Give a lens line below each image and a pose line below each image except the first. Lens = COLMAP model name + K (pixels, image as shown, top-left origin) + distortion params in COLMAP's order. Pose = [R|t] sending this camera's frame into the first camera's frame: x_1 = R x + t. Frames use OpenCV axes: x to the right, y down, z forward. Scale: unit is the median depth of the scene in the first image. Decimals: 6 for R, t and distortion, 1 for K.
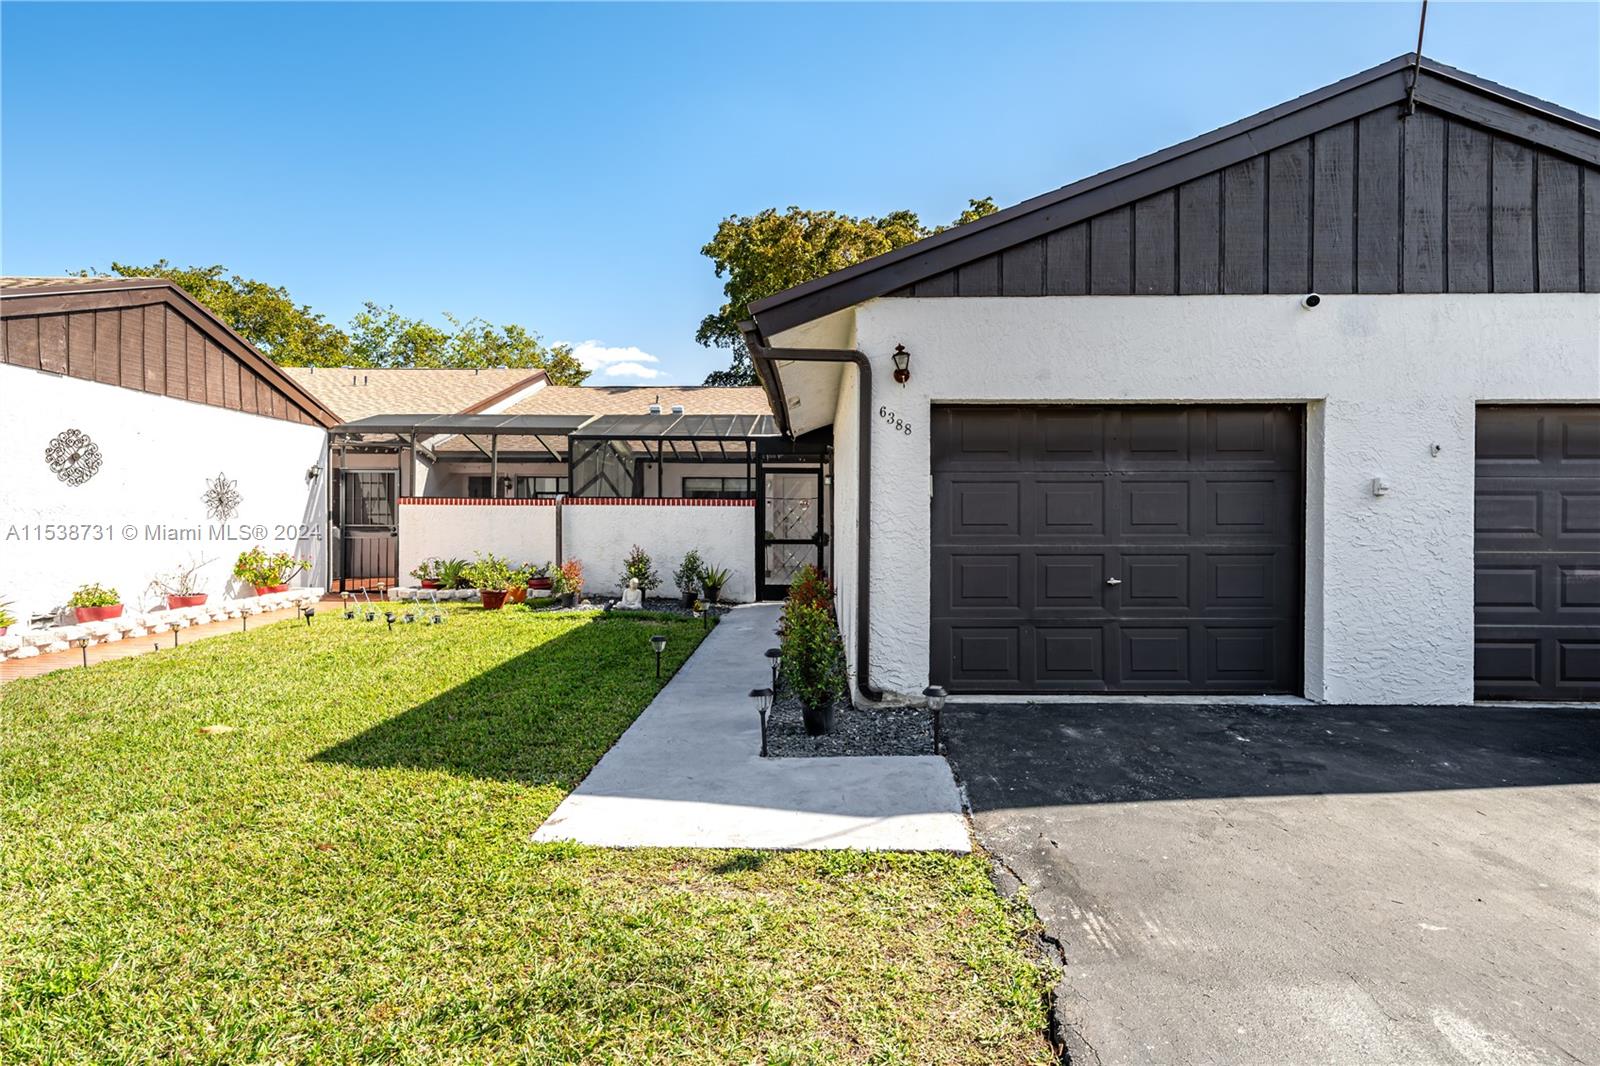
lens RADIAL K [[749.2, 0, 824.3], [0, 749.2, 511.5], [0, 0, 1]] dist [0.010280, 0.000055]
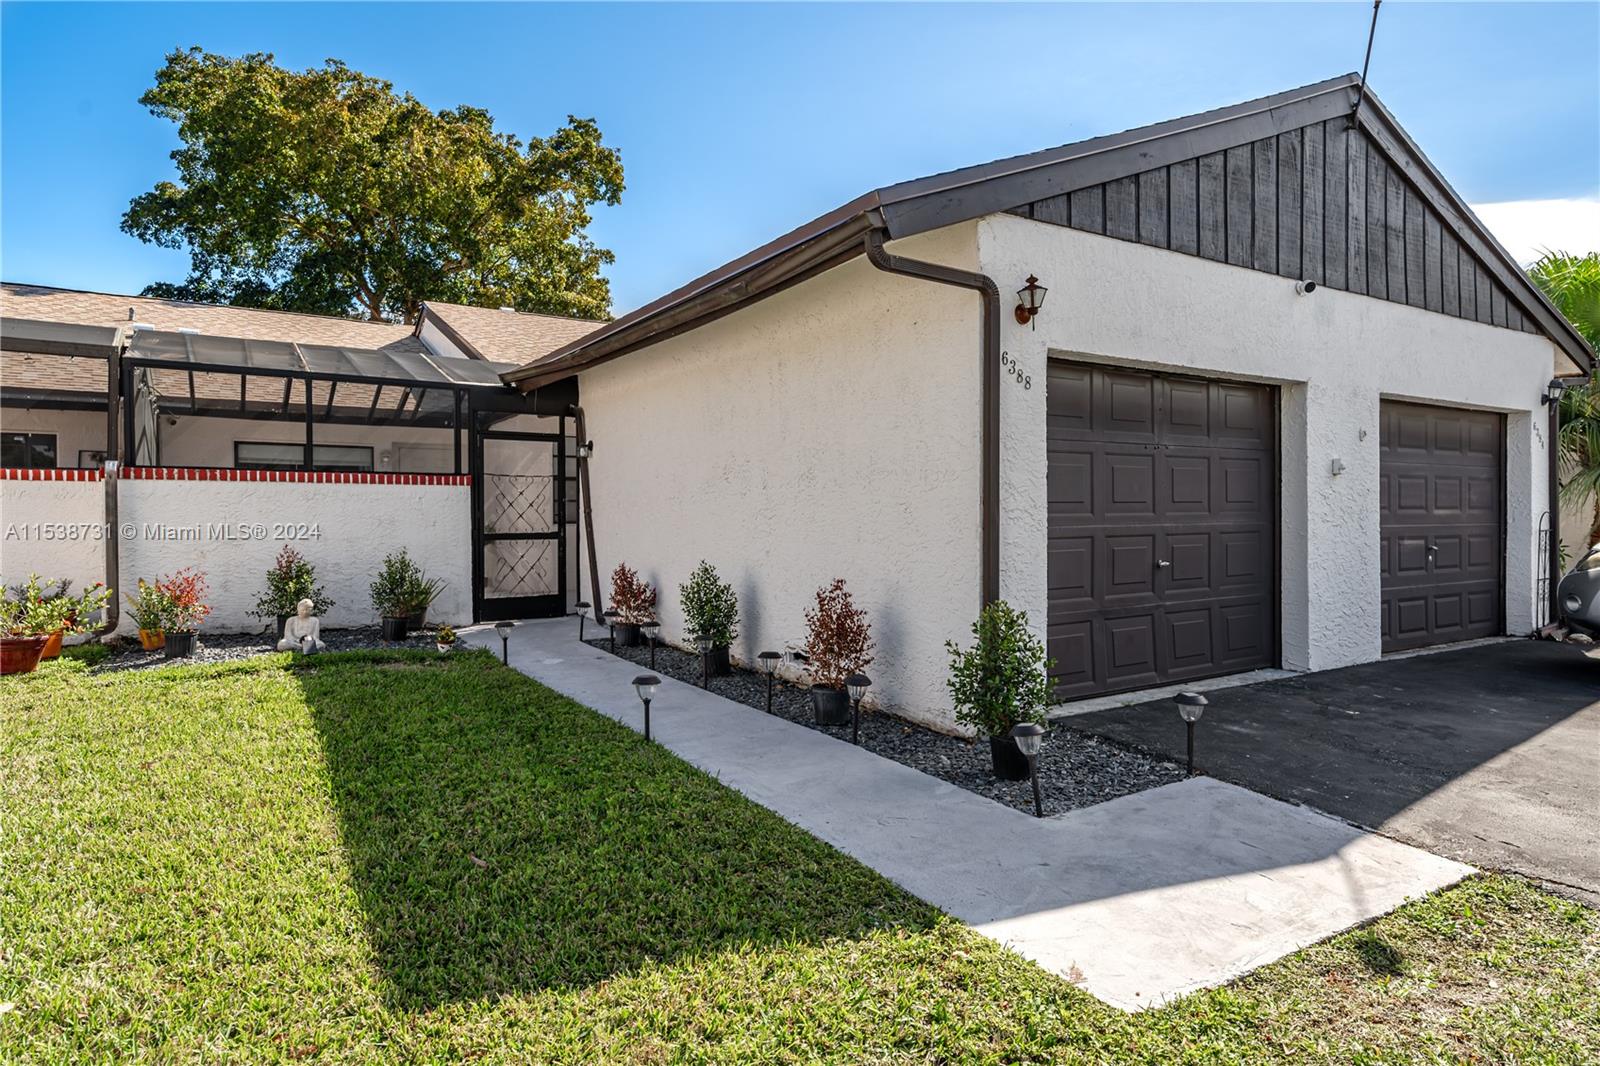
lens RADIAL K [[884.6, 0, 798.1], [0, 884.6, 505.3], [0, 0, 1]] dist [0.021876, 0.000204]
pose [[0.844702, -0.001257, 0.535235, -0.310448], [-0.000486, 0.999995, 0.003116, 0.009581], [-0.535237, -0.002893, 0.844697, 0.168570]]
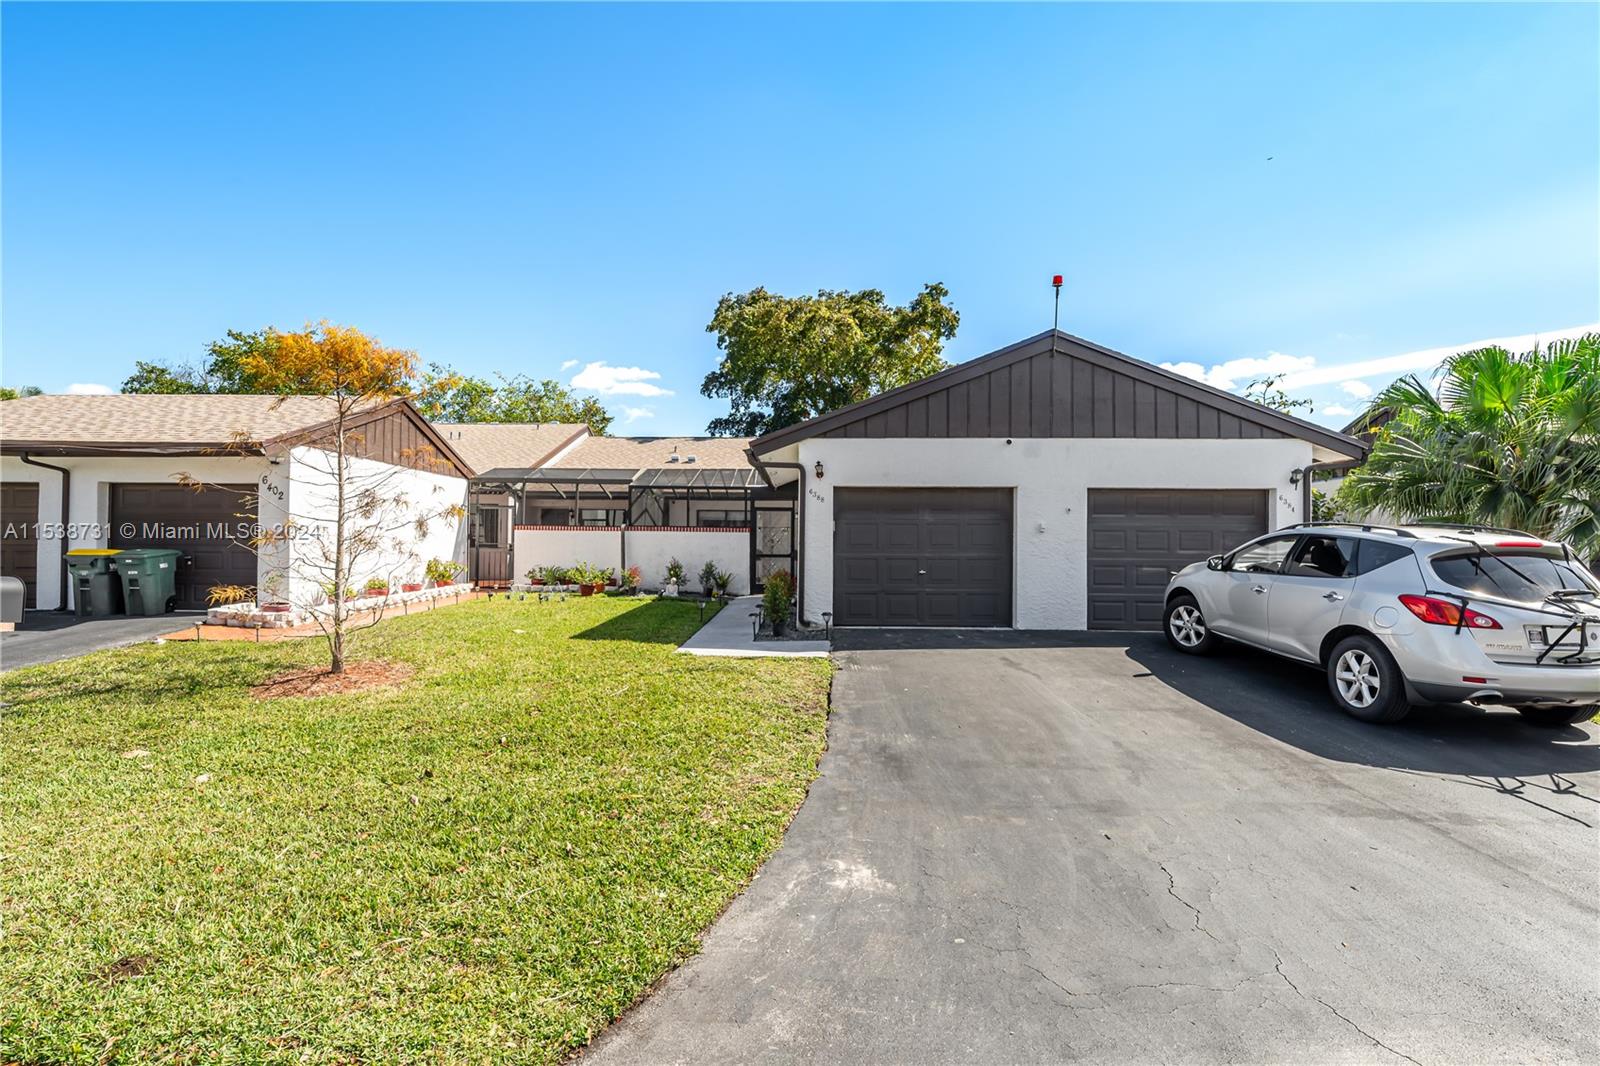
lens RADIAL K [[726.5, 0, 799.8], [0, 726.5, 504.9], [0, 0, 1]] dist [0.006061, 0.000940]
pose [[0.999797, 0.003887, -0.019781, 0.044690], [-0.004642, 0.999256, -0.038293, -0.007714], [0.019617, 0.038377, 0.999071, -0.552918]]
